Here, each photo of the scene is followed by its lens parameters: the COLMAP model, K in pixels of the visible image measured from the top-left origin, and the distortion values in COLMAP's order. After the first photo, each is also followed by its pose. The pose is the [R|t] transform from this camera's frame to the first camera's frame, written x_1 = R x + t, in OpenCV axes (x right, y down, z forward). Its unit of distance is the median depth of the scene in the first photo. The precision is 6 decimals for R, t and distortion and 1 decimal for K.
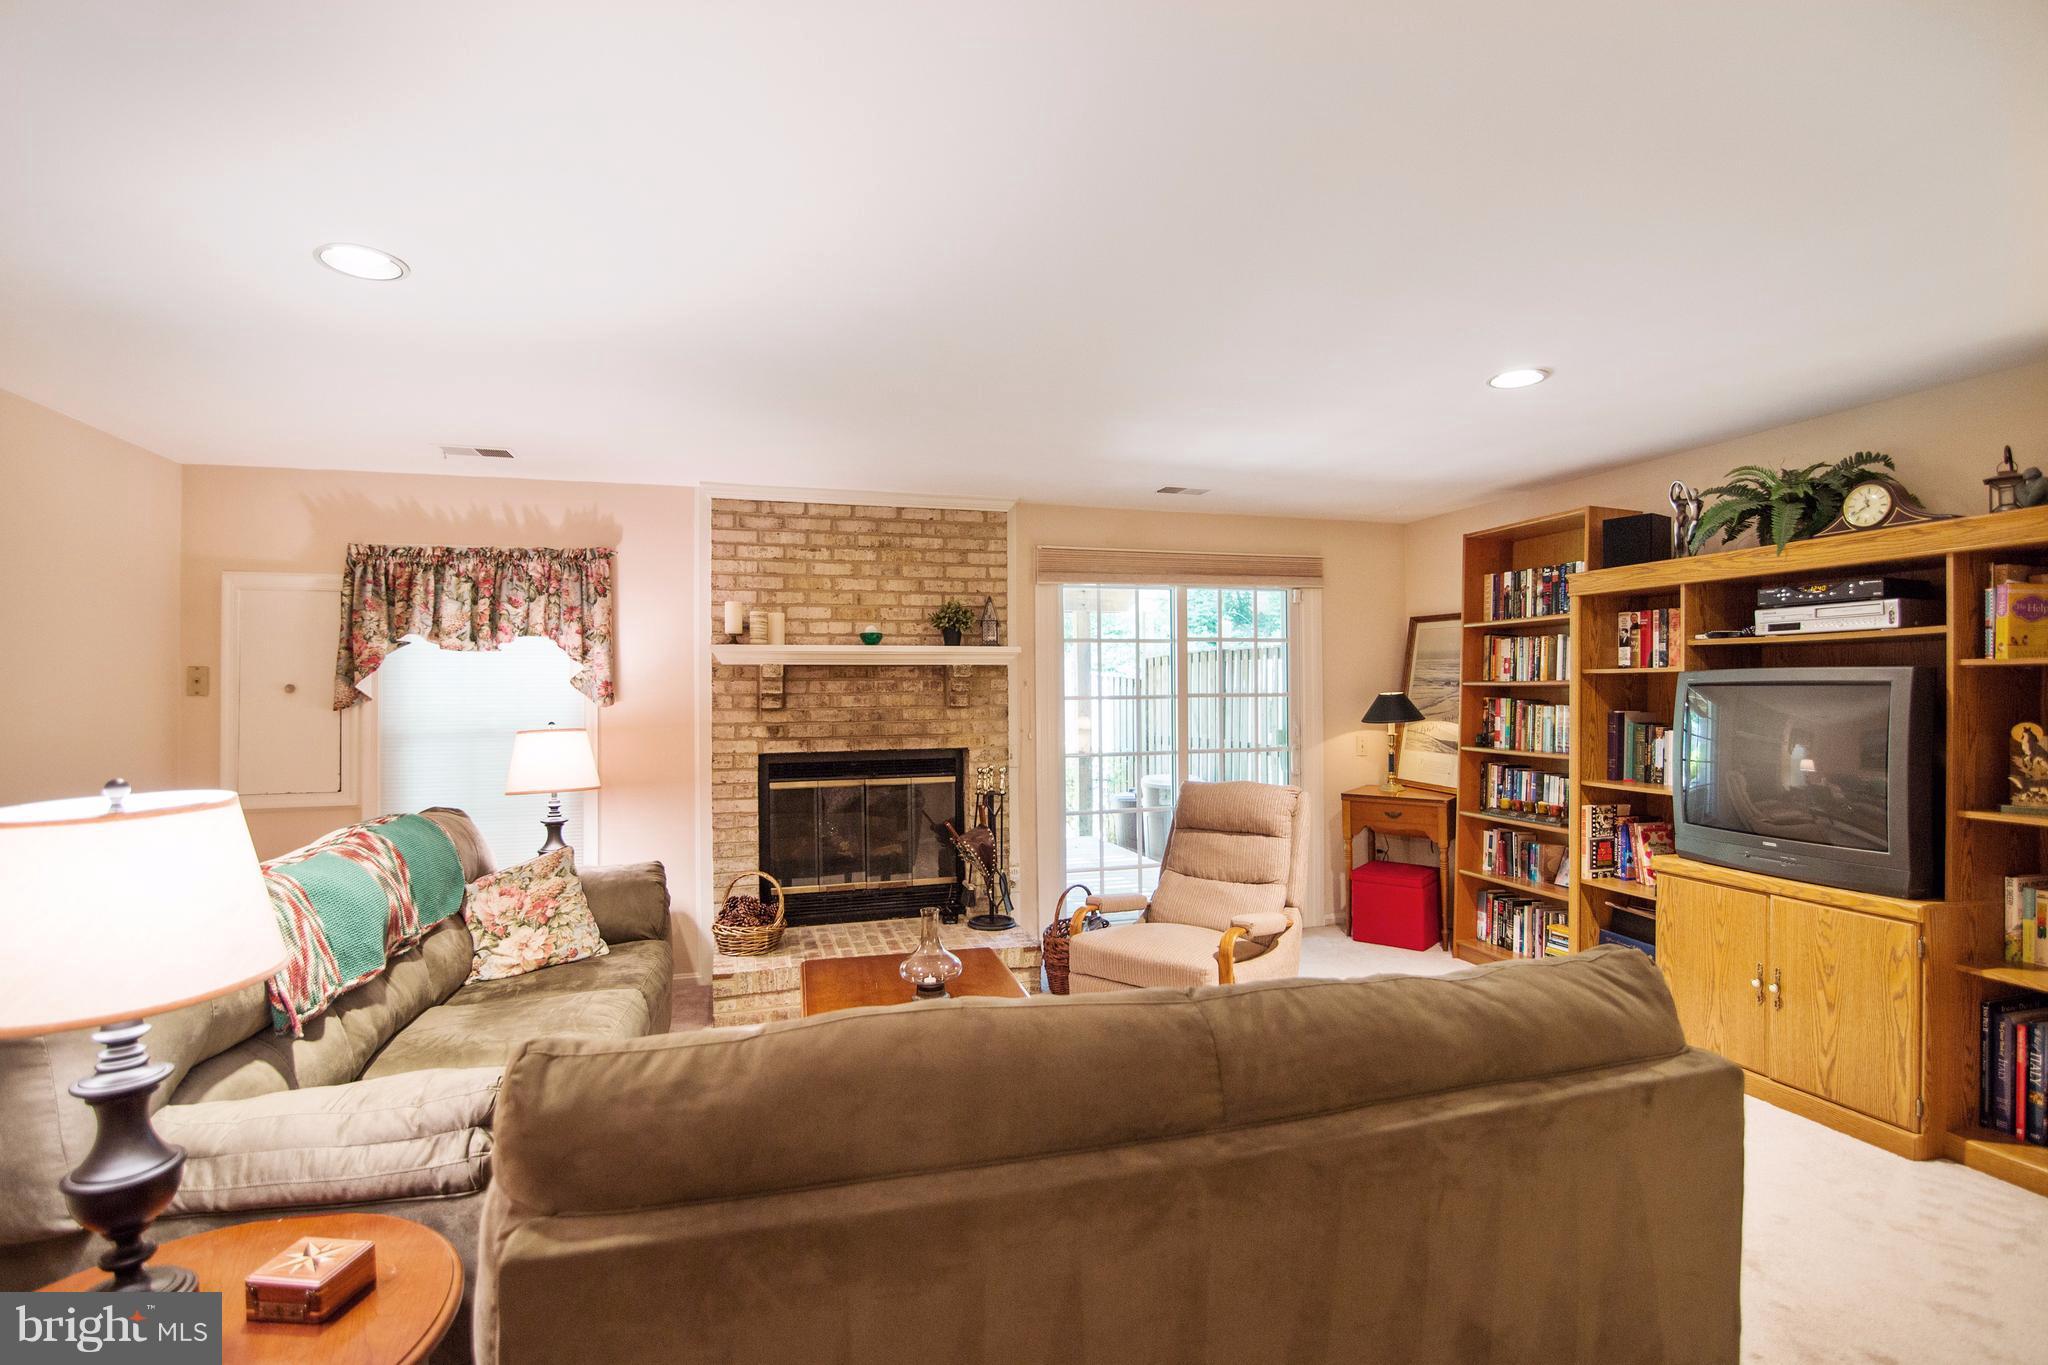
lens RADIAL K [[946.3, 0, 1024.8], [0, 946.3, 687.5], [0, 0, 1]] dist [-0.002394, -0.000071]
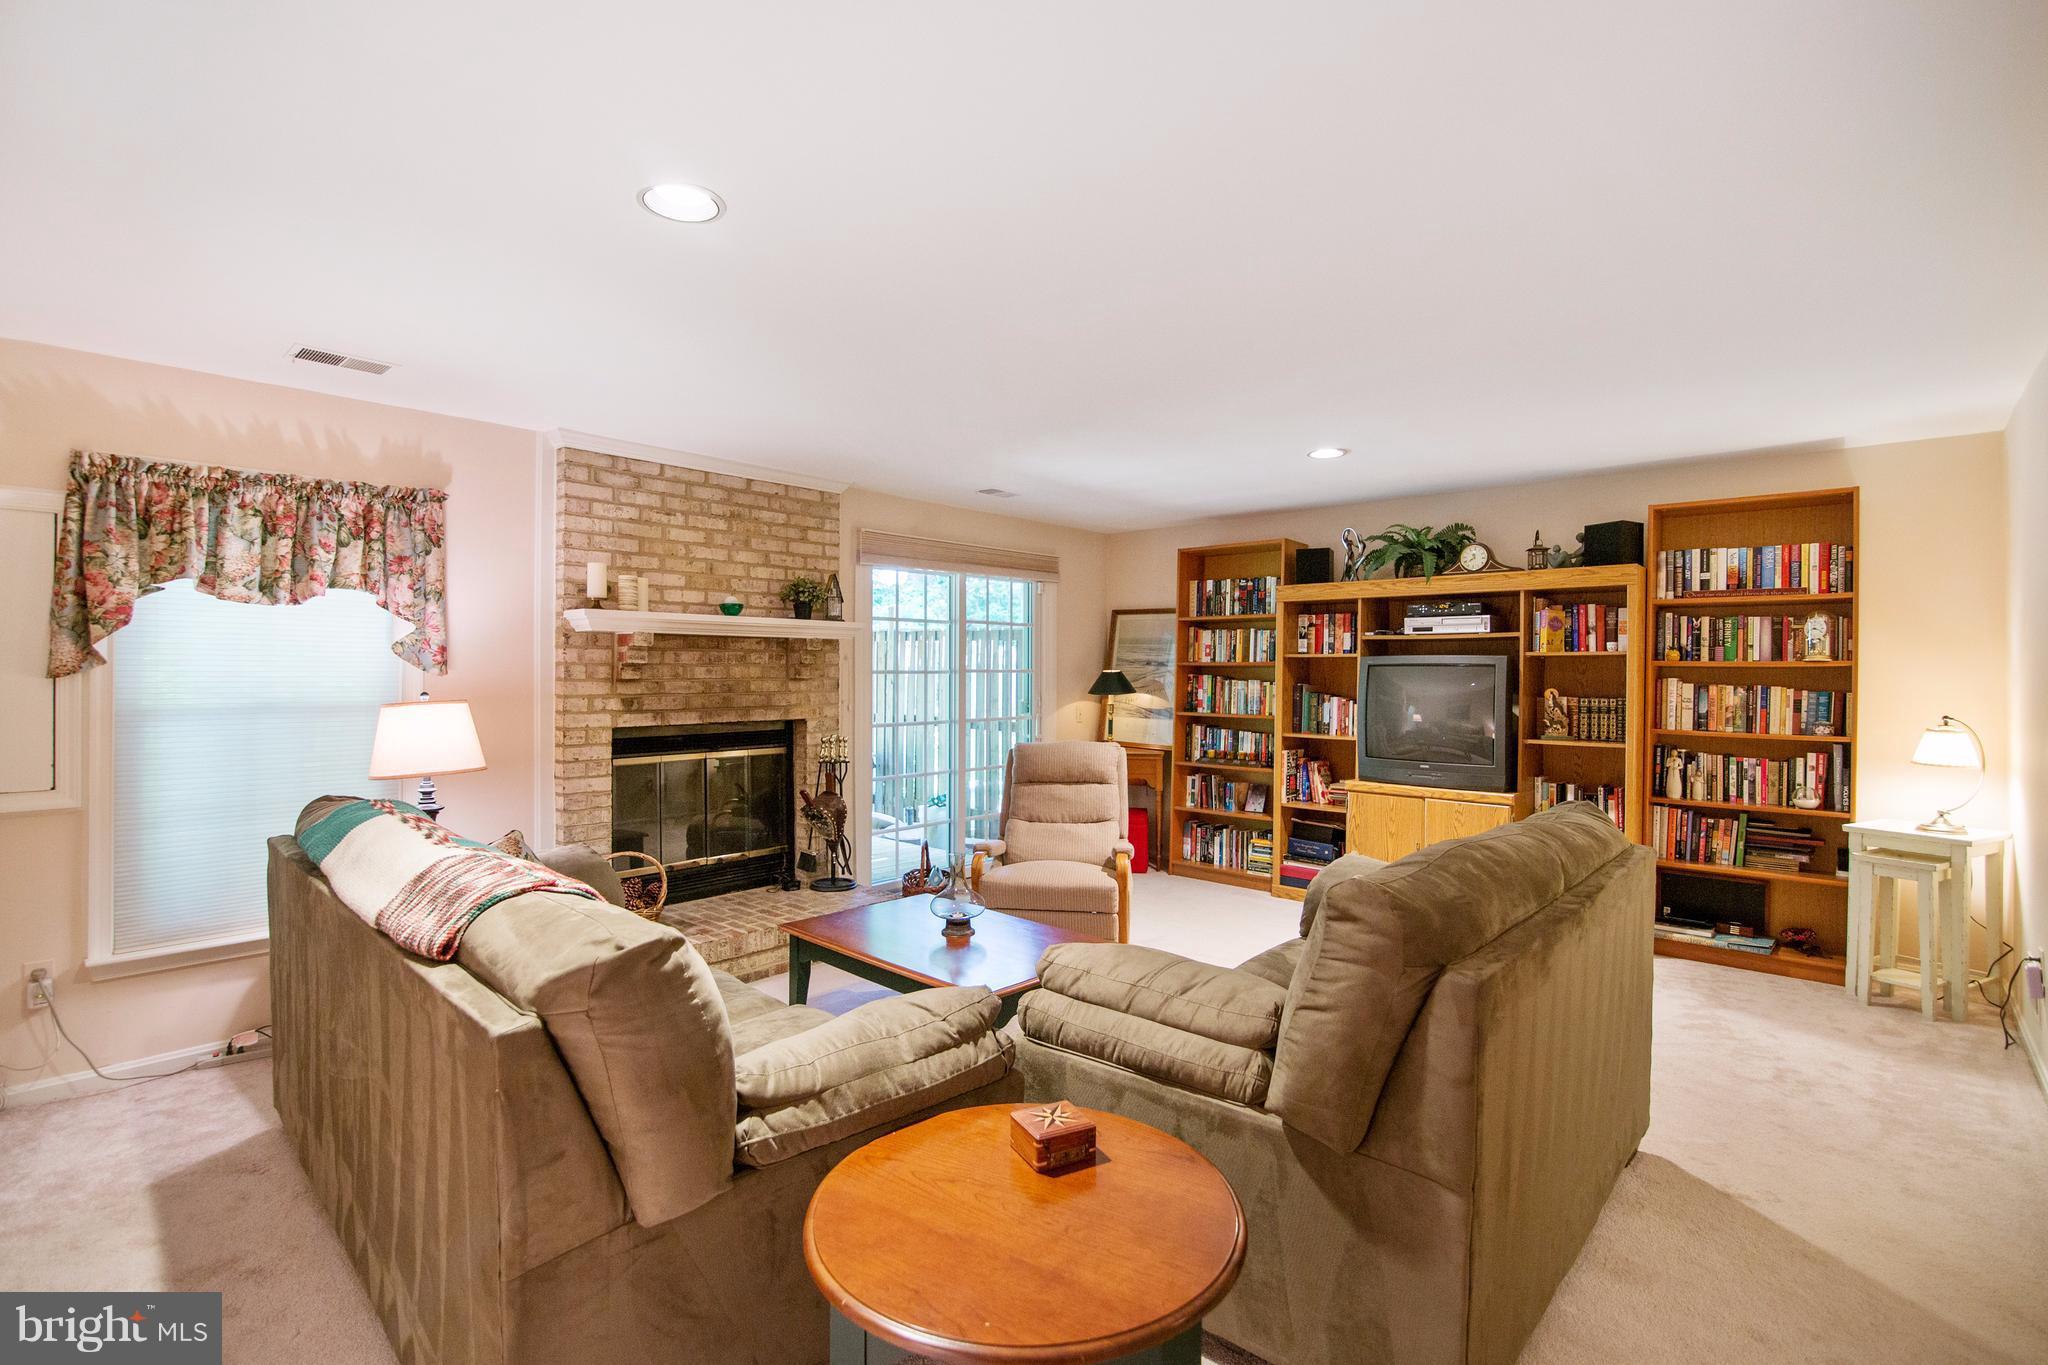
lens RADIAL K [[946.3, 0, 1017.9], [0, 946.3, 674.3], [0, 0, 1]] dist [-0.002394, -0.000071]
pose [[0.856493, 0.008339, 0.516092, -0.419727], [-0.011364, 0.999932, 0.002703, 0.010338], [-0.516034, -0.008180, 0.856529, -0.002884]]
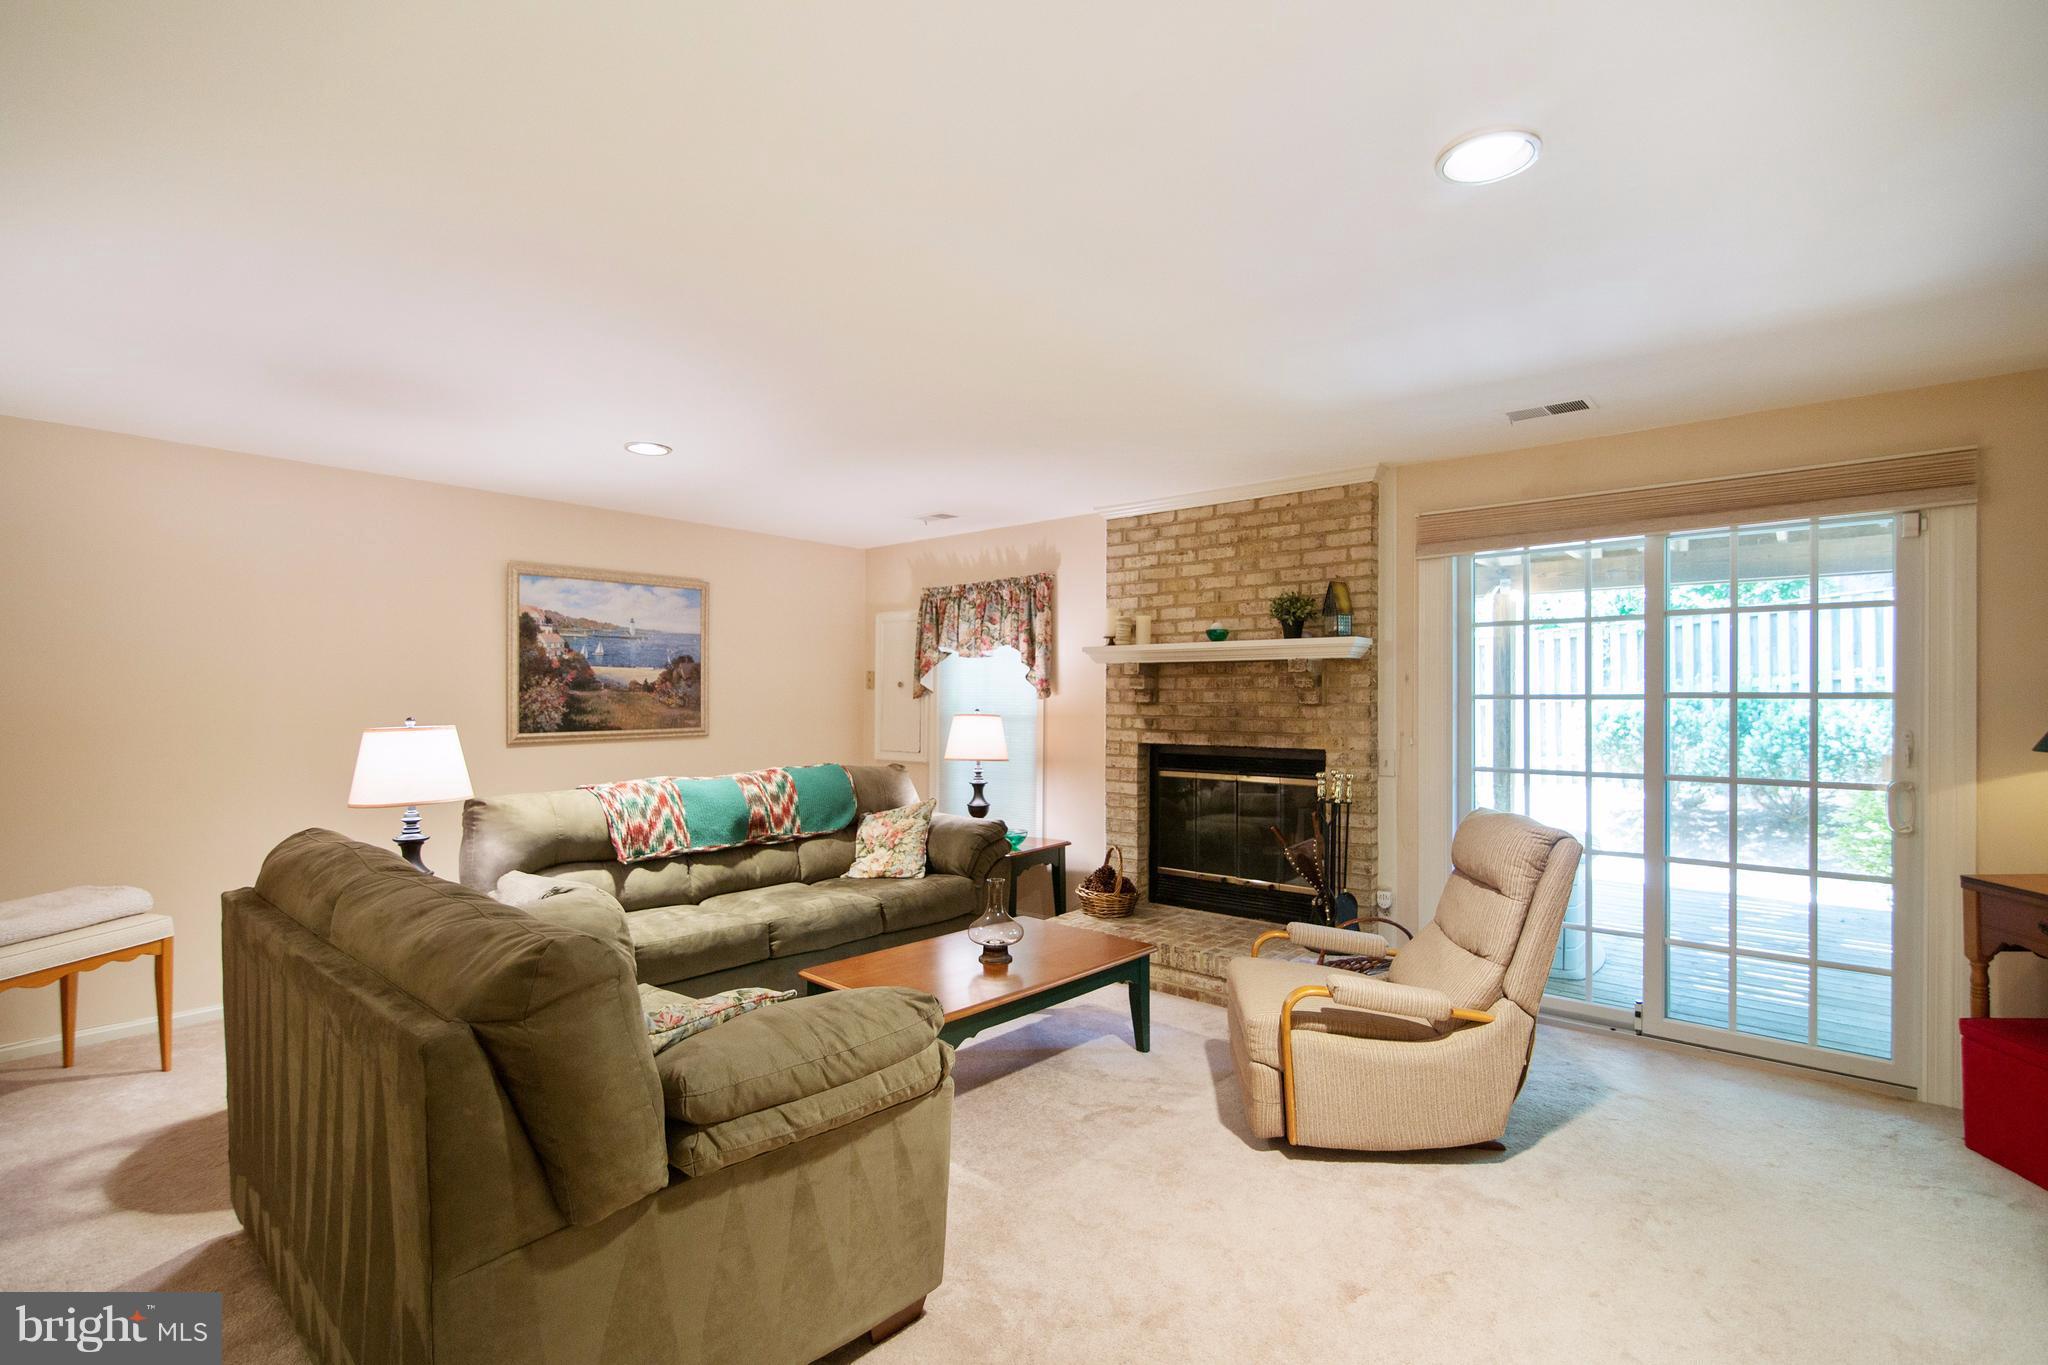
lens RADIAL K [[946.3, 0, 1023.5], [0, 946.3, 694.8], [0, 0, 1]] dist [-0.002394, -0.000071]
pose [[0.550088, 0.009303, -0.835055, 0.573571], [-0.001625, 0.999948, 0.010069, 0.002213], [0.835105, -0.004182, 0.550074, 0.273895]]
